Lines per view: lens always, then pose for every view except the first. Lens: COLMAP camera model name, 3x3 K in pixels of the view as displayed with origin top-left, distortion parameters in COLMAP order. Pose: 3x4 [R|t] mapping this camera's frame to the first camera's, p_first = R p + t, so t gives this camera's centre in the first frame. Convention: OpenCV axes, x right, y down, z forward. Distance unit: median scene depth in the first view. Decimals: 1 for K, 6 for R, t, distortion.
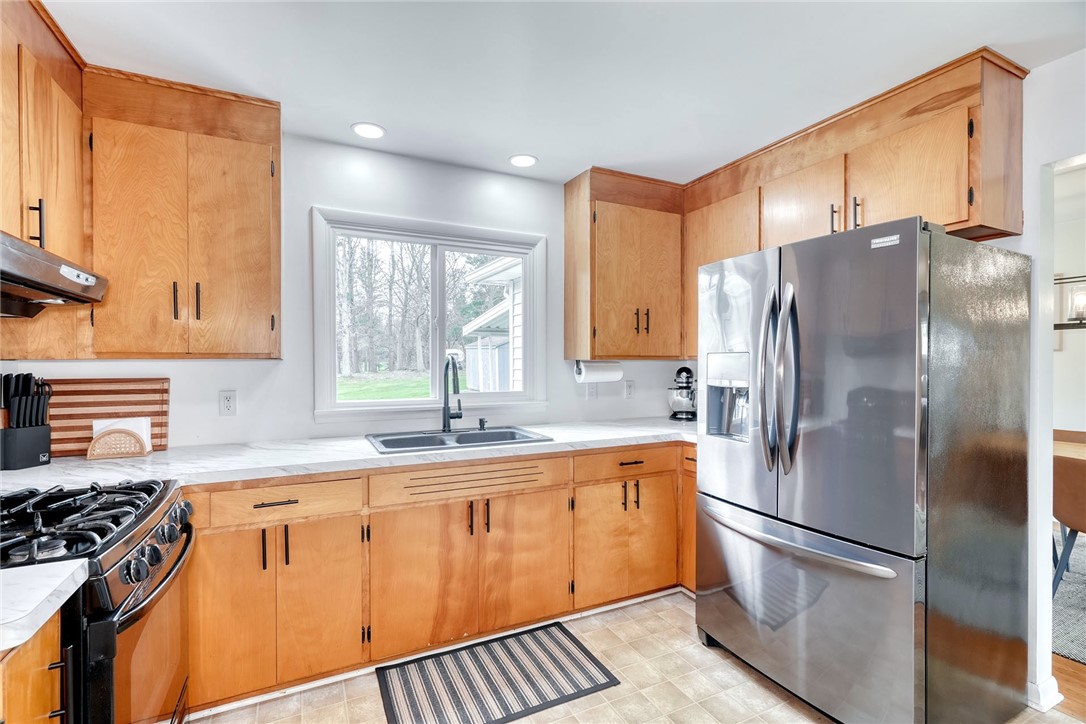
lens RADIAL K [[496.8, 0, 546.5], [0, 496.8, 363.2], [0, 0, 1]] dist [0.000264, 0.001167]
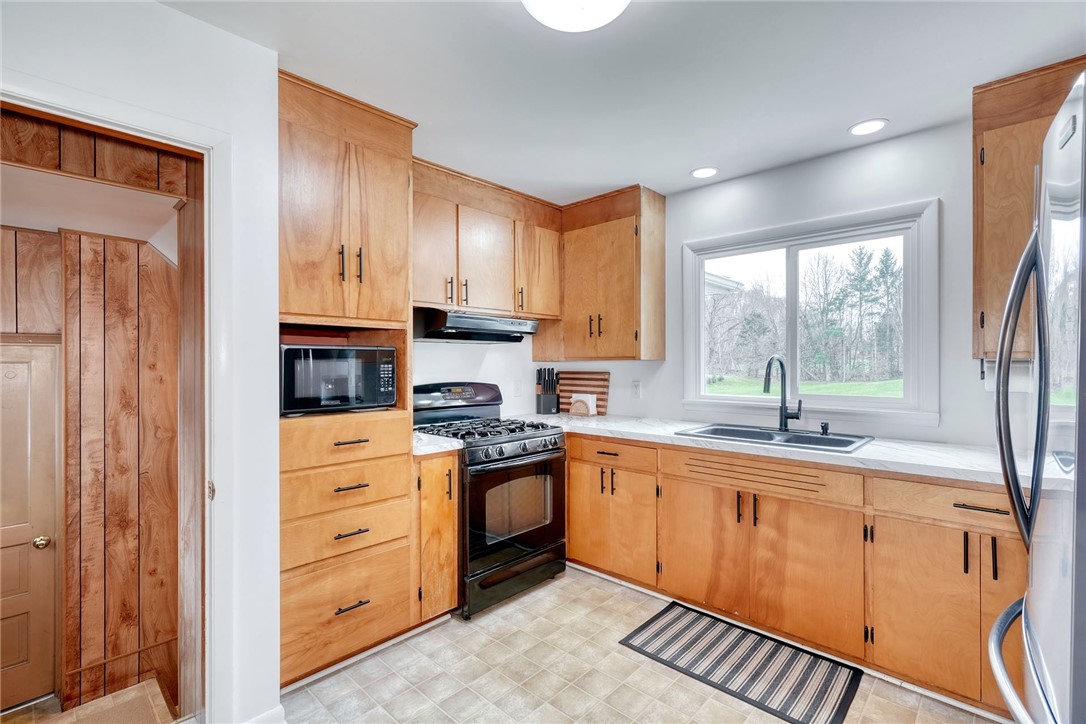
lens RADIAL K [[496.8, 0, 541.8], [0, 496.8, 361.6], [0, 0, 1]] dist [0.000264, 0.001167]
pose [[0.351177, -0.000293, -0.936309, 0.700796], [-0.000063, 1.000000, -0.000337, -0.003937], [0.936309, 0.000177, 0.351177, 0.218245]]
